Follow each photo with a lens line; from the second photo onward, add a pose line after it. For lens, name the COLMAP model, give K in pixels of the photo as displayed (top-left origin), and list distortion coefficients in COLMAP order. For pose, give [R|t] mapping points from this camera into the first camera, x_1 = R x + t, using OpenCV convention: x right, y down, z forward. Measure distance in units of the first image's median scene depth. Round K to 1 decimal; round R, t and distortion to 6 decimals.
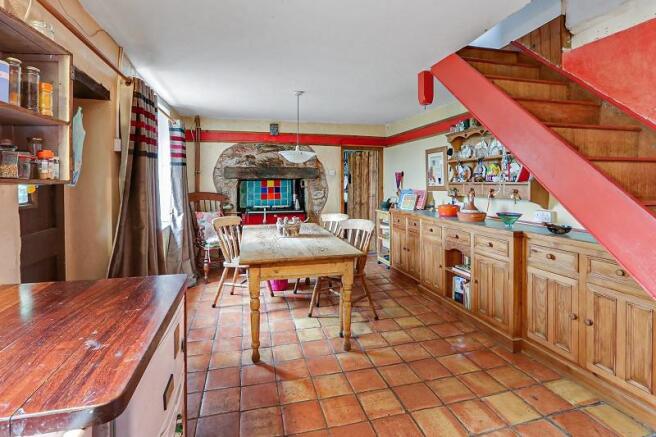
lens RADIAL K [[321.6, 0, 323.2], [0, 321.6, 174.7], [0, 0, 1]] dist [-0.003456, 0.000518]
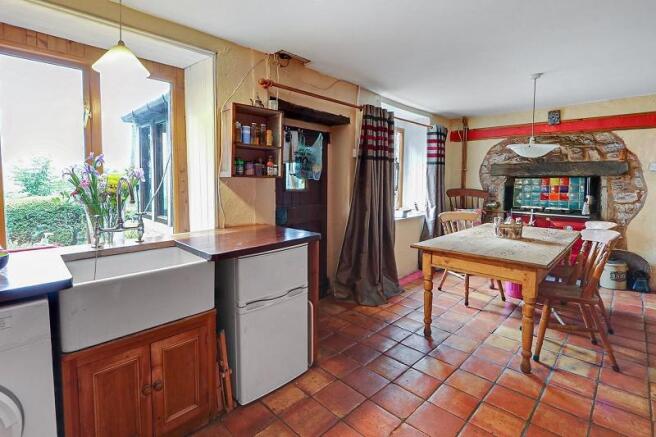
lens RADIAL K [[321.6, 0, 323.2], [0, 321.6, 174.7], [0, 0, 1]] dist [-0.003456, 0.000518]
pose [[0.528587, -0.004694, -0.848866, 0.318750], [0.010287, 0.999947, 0.000876, 0.003281], [0.848817, -0.009196, 0.528607, 0.050071]]
